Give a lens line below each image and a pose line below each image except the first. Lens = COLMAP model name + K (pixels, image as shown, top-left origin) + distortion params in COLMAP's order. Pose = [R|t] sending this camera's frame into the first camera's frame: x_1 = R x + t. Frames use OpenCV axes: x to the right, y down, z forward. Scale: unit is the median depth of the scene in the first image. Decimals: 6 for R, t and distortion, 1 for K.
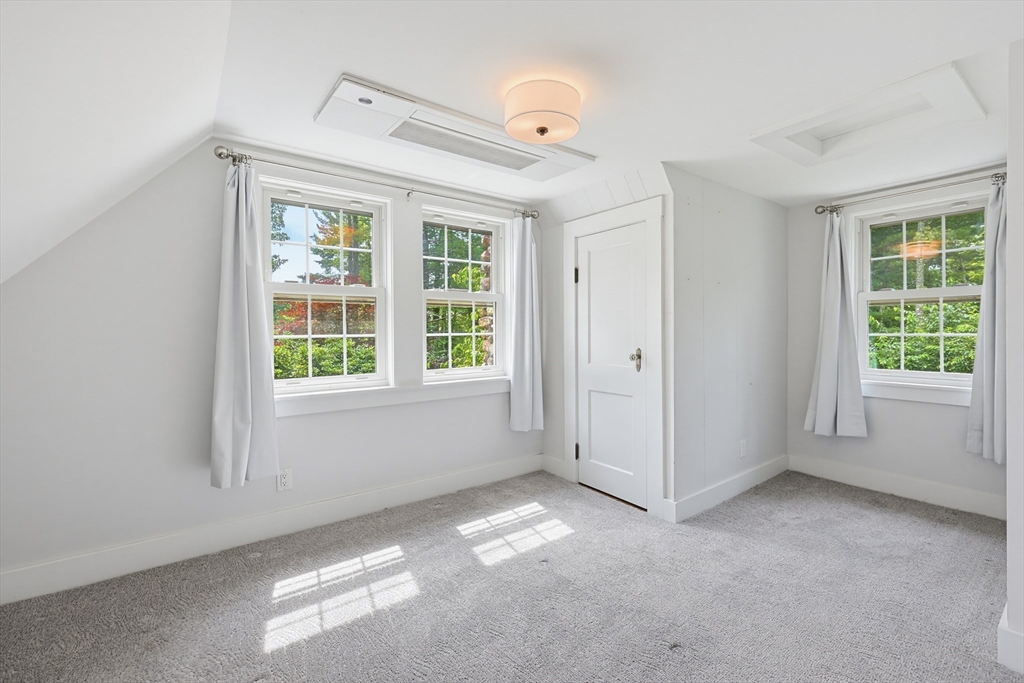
lens RADIAL K [[433.6, 0, 514.3], [0, 433.6, 344.3], [0, 0, 1]] dist [0.000770, 0.000062]
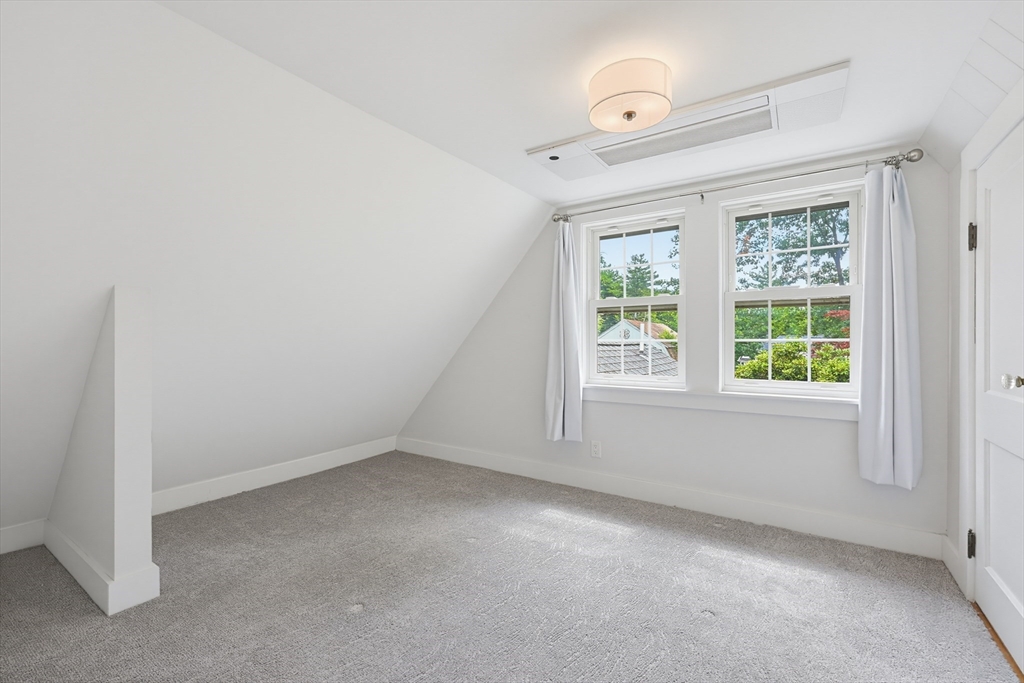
lens RADIAL K [[443.6, 0, 512.3], [0, 443.6, 355.7], [0, 0, 1]] dist [-0.000501, -0.000044]
pose [[0.332362, 0.035934, -0.942467, 0.504410], [-0.025633, 0.999249, 0.029059, -0.004658], [0.942804, 0.014500, 0.333033, 0.236969]]
